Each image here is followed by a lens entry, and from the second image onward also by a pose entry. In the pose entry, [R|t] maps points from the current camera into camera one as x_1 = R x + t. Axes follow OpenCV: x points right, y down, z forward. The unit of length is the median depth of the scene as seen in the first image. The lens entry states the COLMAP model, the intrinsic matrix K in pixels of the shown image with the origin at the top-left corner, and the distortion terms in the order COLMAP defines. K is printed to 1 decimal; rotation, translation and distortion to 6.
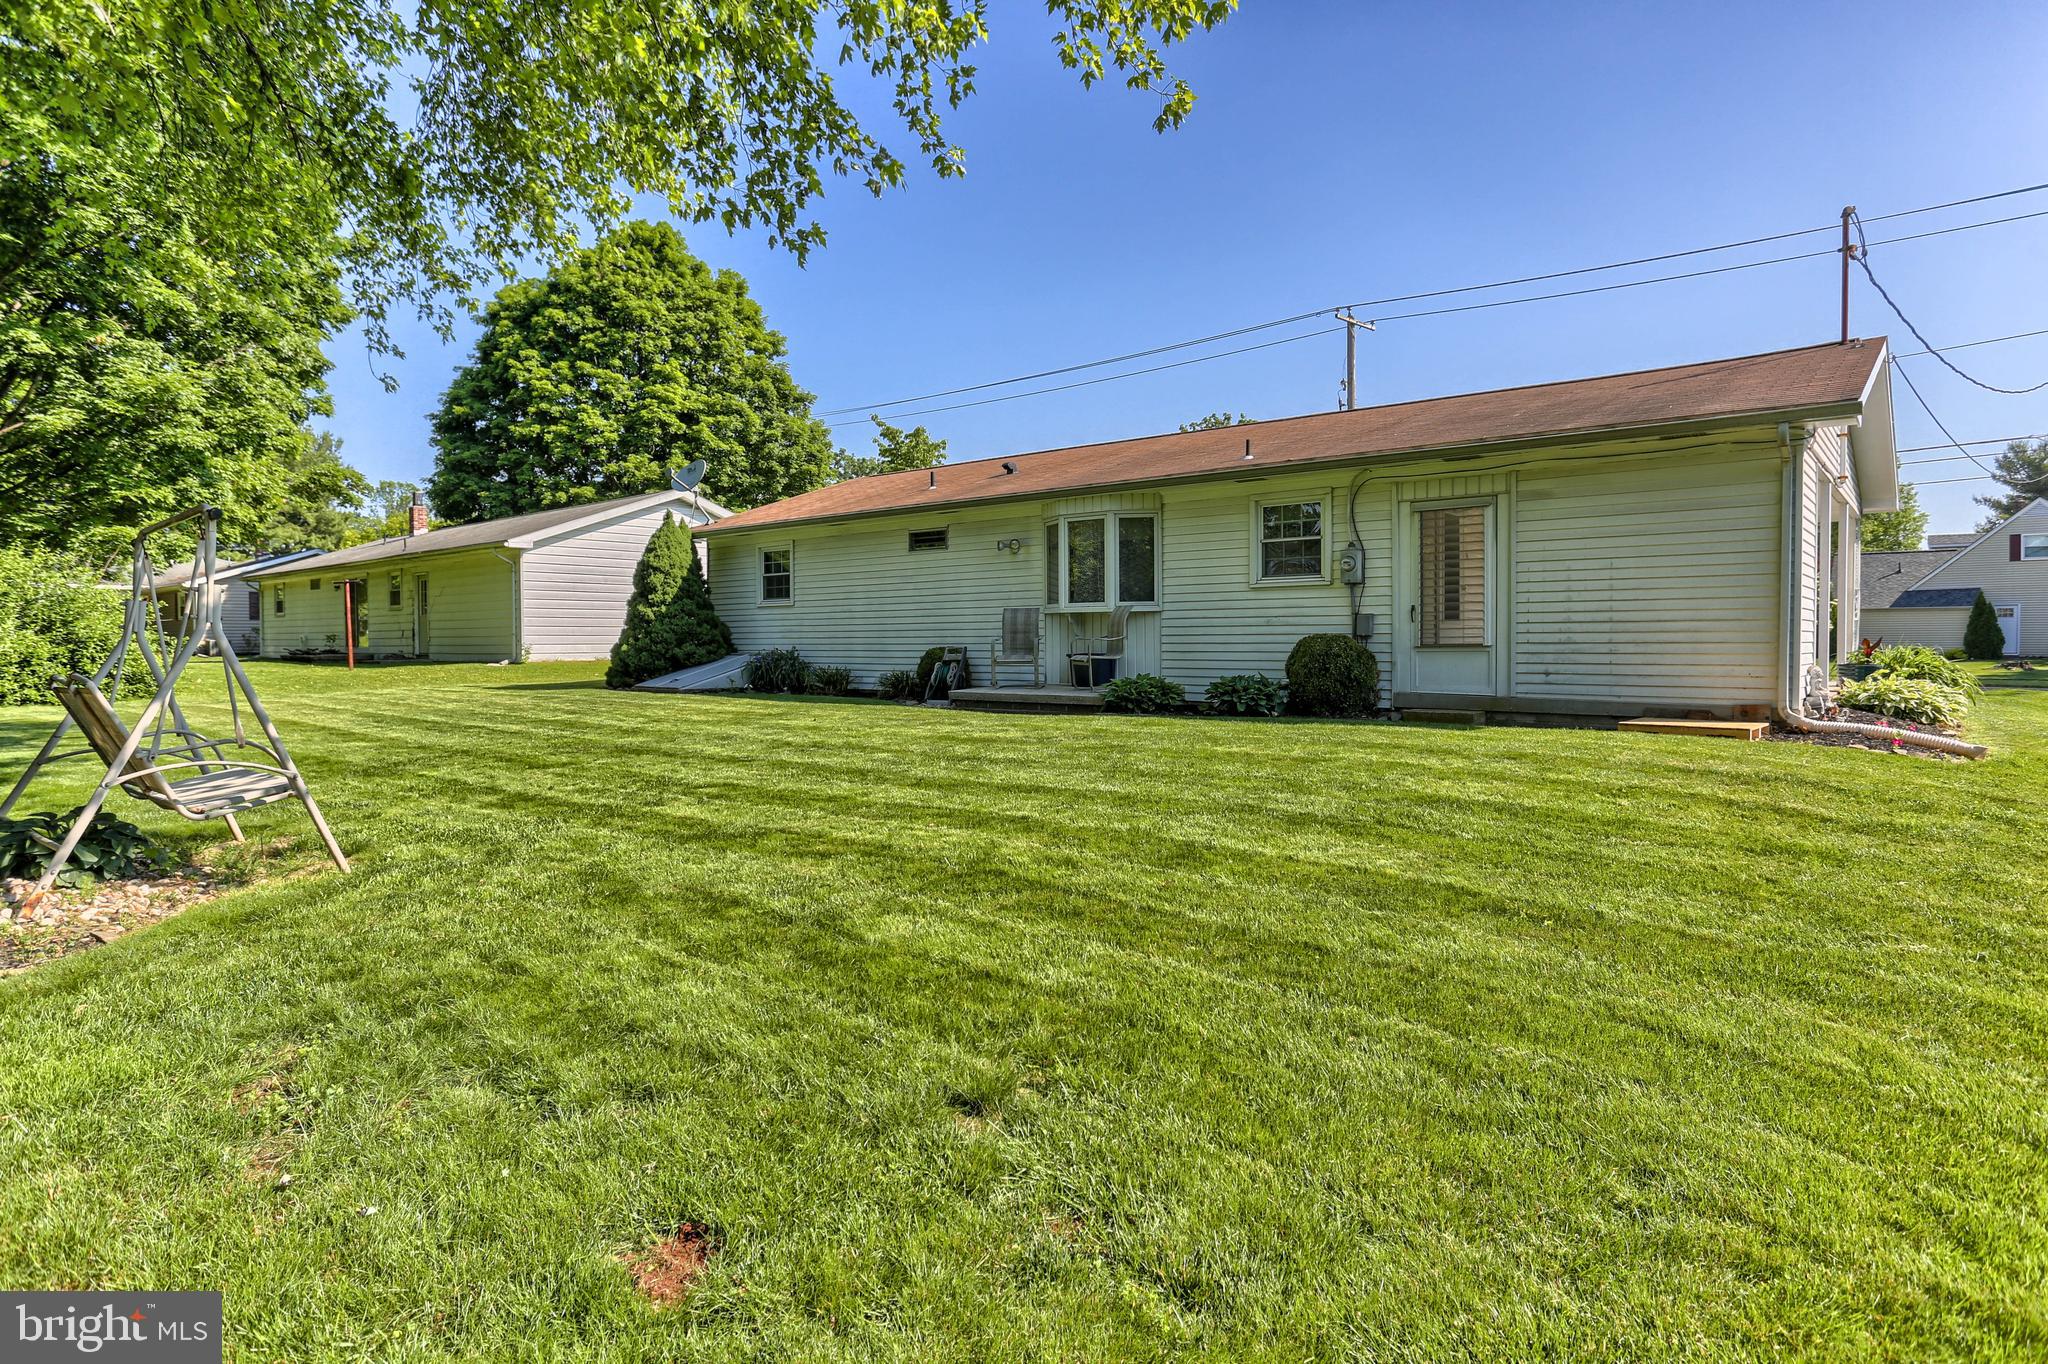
lens RADIAL K [[1075.2, 0, 1022.2], [0, 1075.2, 678.1], [0, 0, 1]] dist [-0.003106, -0.000086]
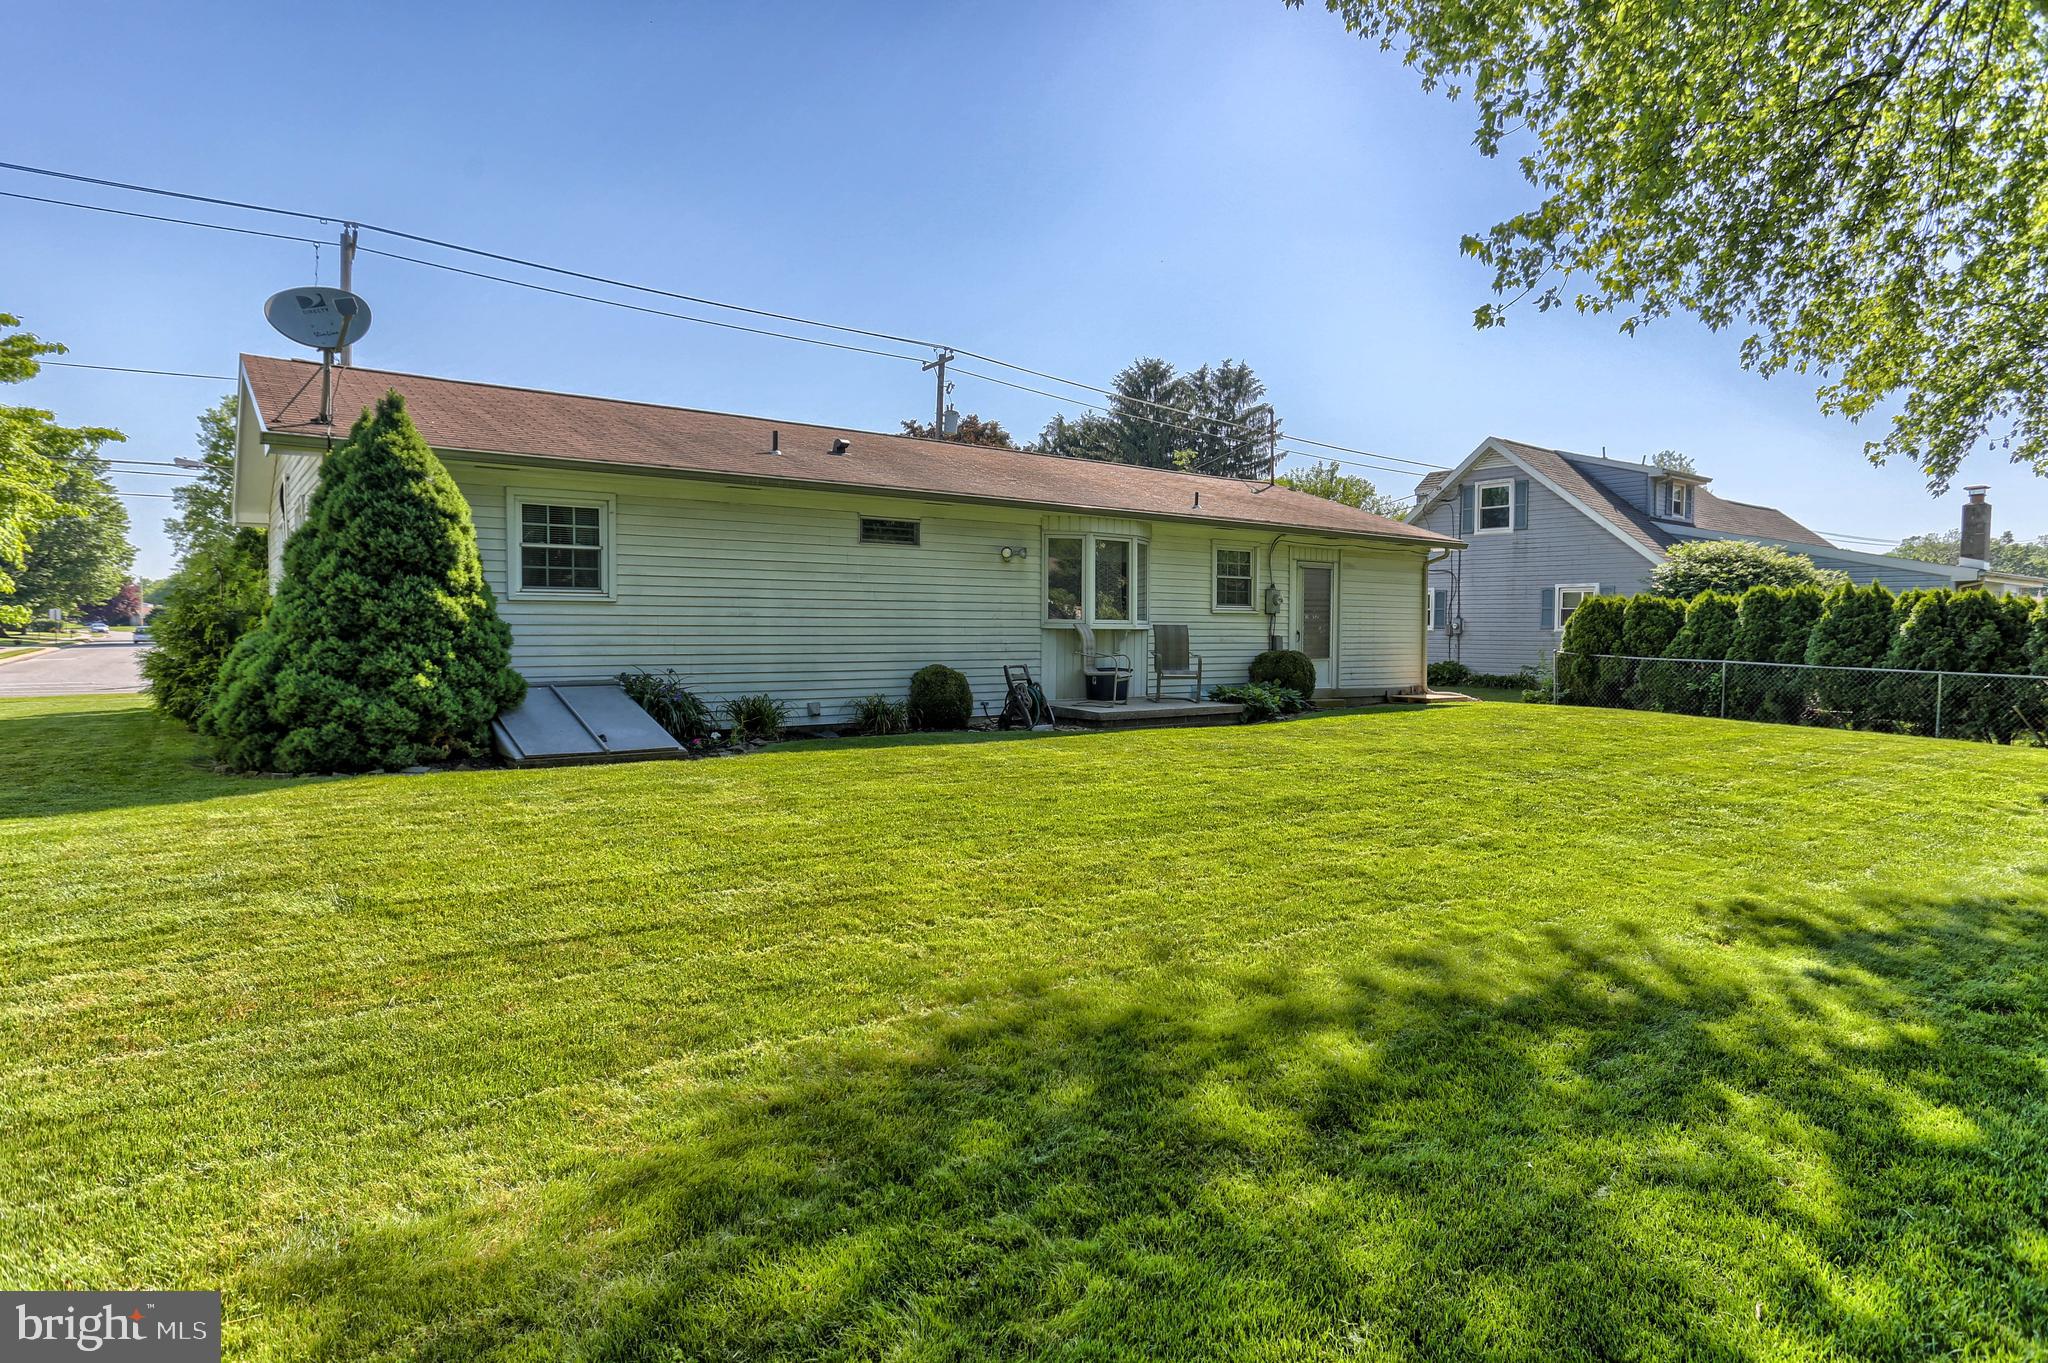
lens RADIAL K [[1155.8, 0, 1028.2], [0, 1155.8, 677.6], [0, 0, 1]] dist [0.017505, 0.000255]
pose [[0.224199, -0.029536, 0.974096, -1.135319], [0.033173, 0.999193, 0.022662, -0.046523], [-0.973979, 0.027233, 0.224998, 0.901248]]
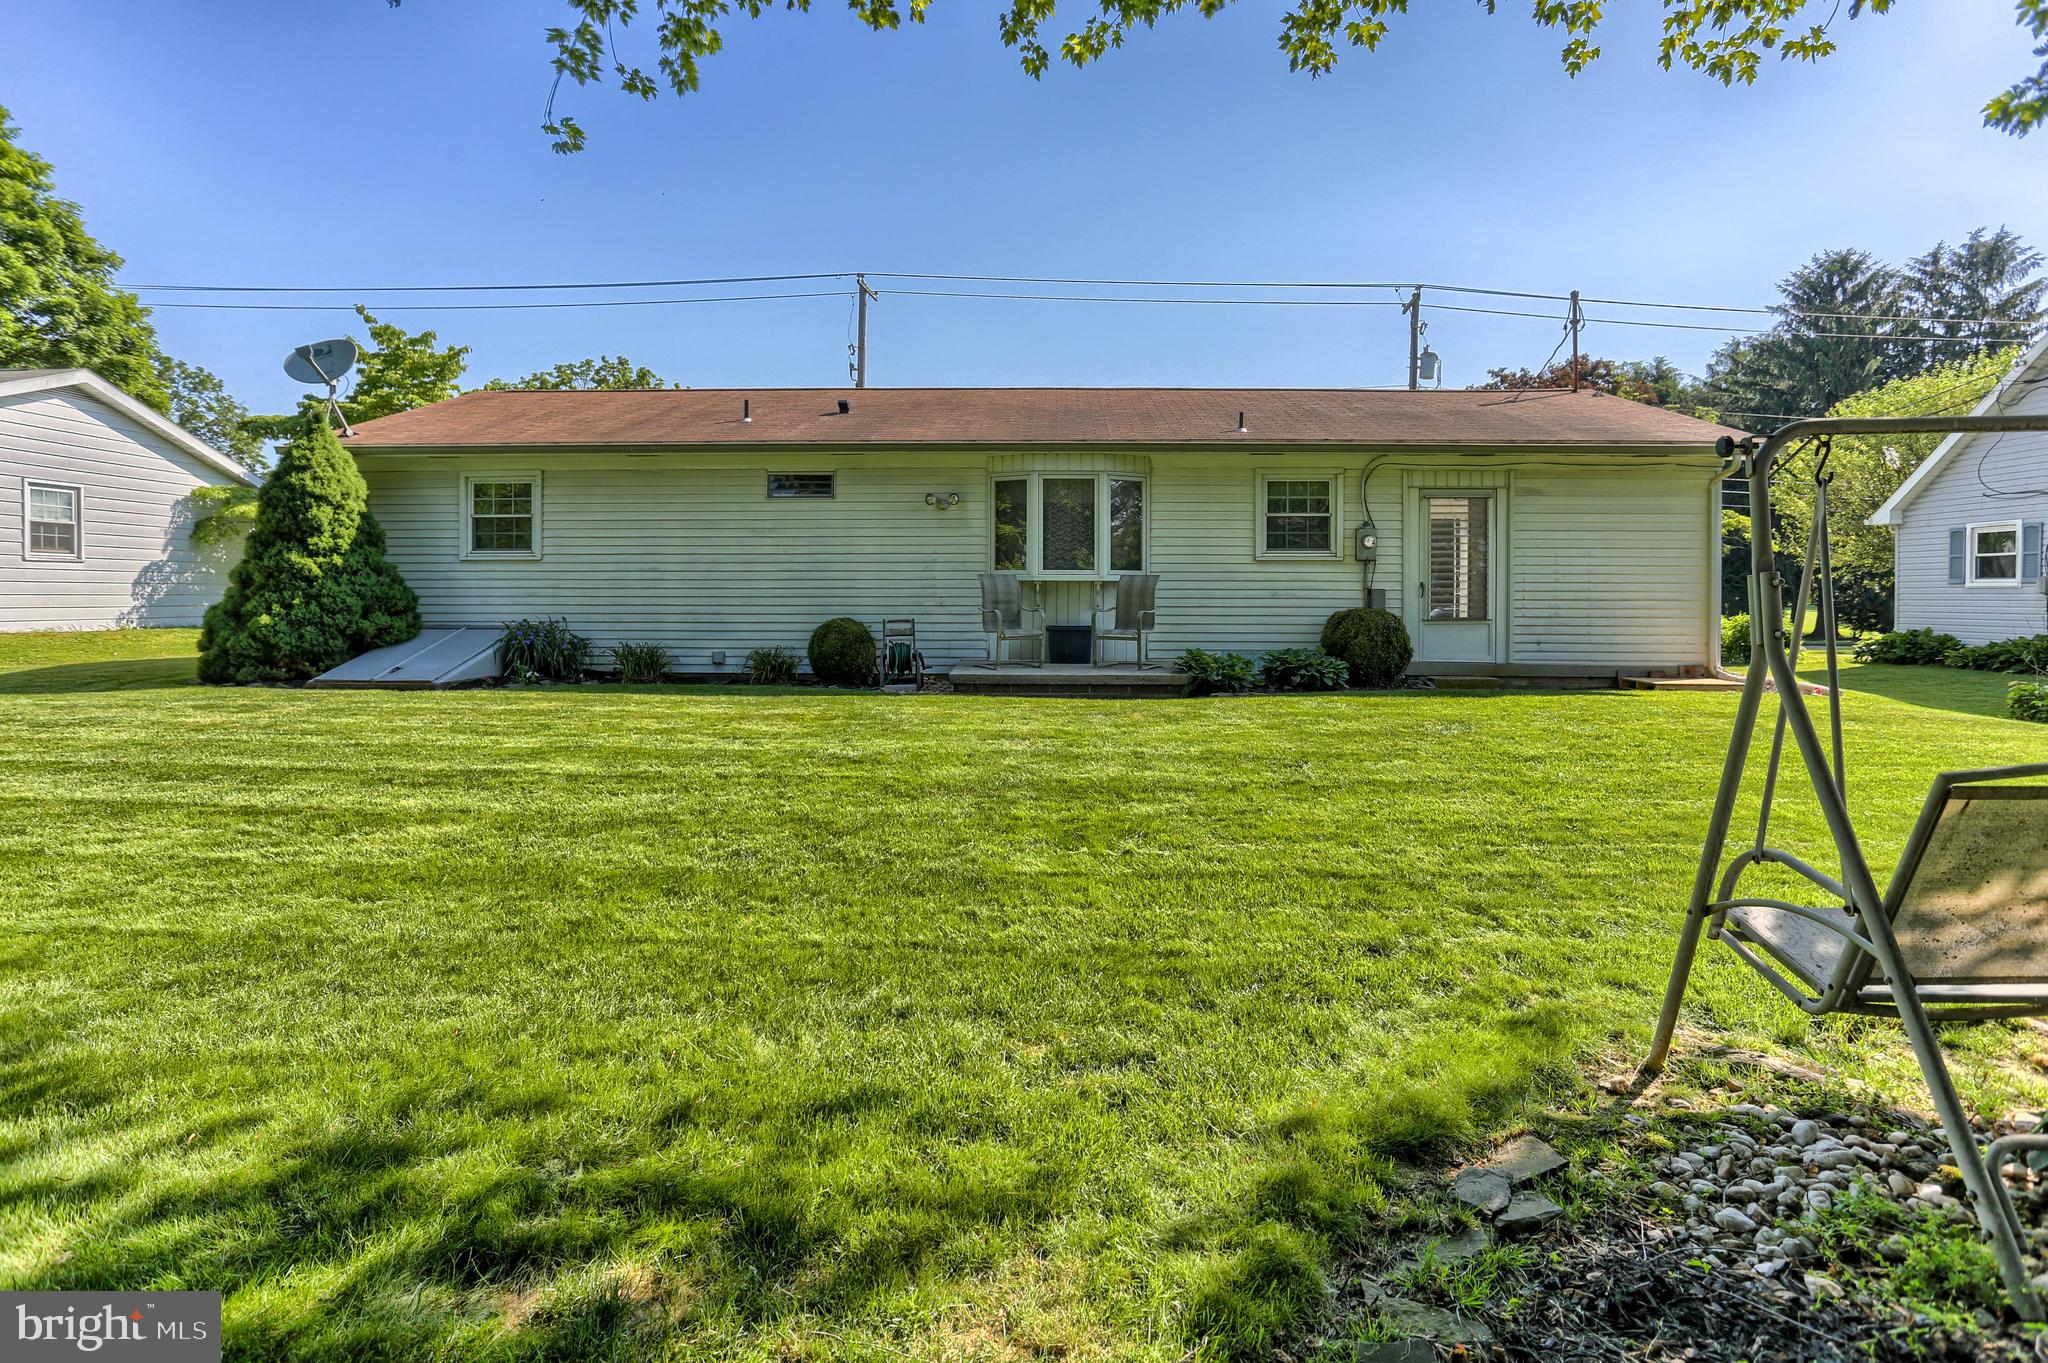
lens RADIAL K [[1080.8, 0, 1009.6], [0, 1080.8, 607.8], [0, 0, 1]] dist [-0.020135, 0.009504]
pose [[0.793185, 0.004430, 0.608965, -0.575374], [0.015791, 0.999488, -0.027838, -0.015885], [-0.608776, 0.031697, 0.792708, 0.344356]]
